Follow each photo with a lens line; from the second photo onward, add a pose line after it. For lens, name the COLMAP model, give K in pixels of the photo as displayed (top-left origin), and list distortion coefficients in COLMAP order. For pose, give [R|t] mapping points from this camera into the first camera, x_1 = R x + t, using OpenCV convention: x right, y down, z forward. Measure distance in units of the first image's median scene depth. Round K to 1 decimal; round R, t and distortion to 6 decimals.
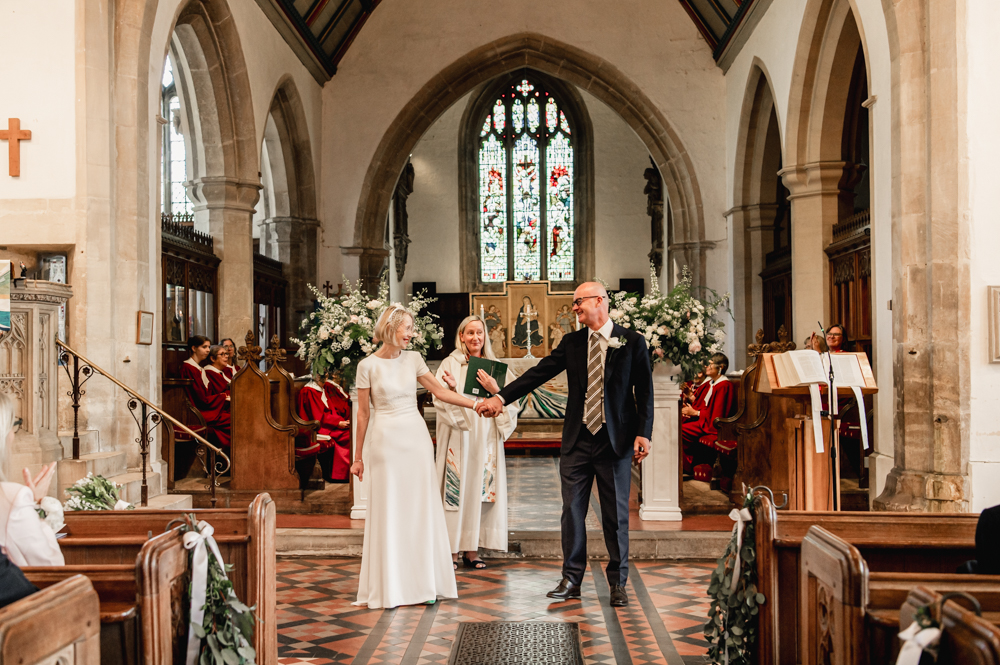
lens RADIAL K [[802.5, 0, 469.6], [0, 802.5, 339.7], [0, 0, 1]] dist [0.002264, -0.000638]
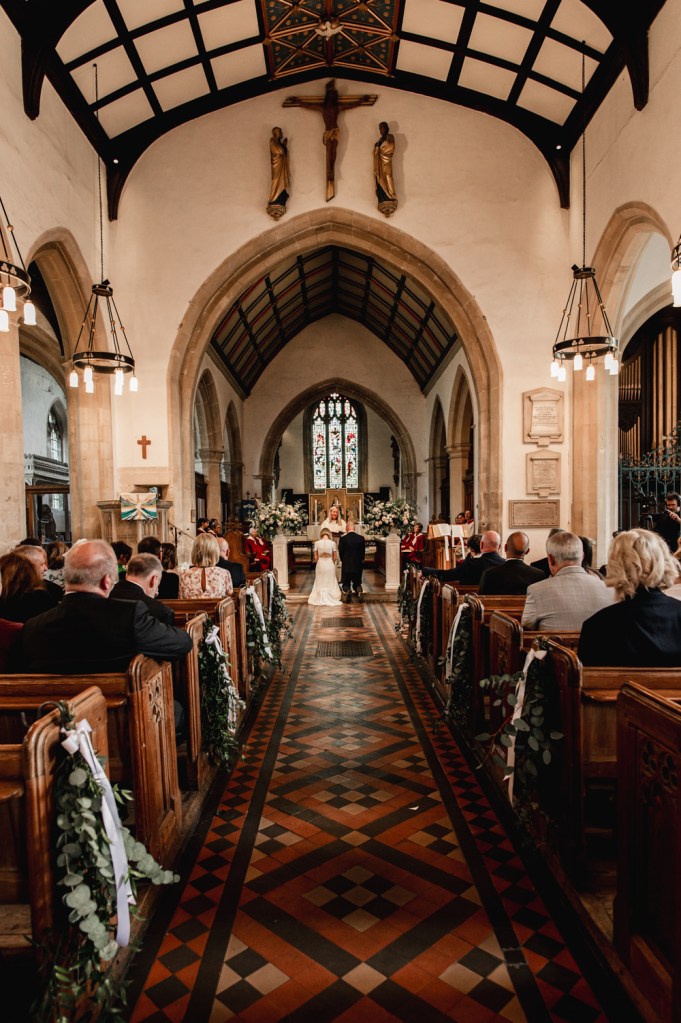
lens RADIAL K [[477.0, 0, 316.9], [0, 477.0, 532.7], [0, 0, 1]] dist [-0.000261, 0.000237]
pose [[0.998873, -0.007461, 0.046883, -0.049338], [0.005324, 0.998948, 0.045546, -0.017732], [-0.047173, -0.045245, 0.997861, -0.327341]]
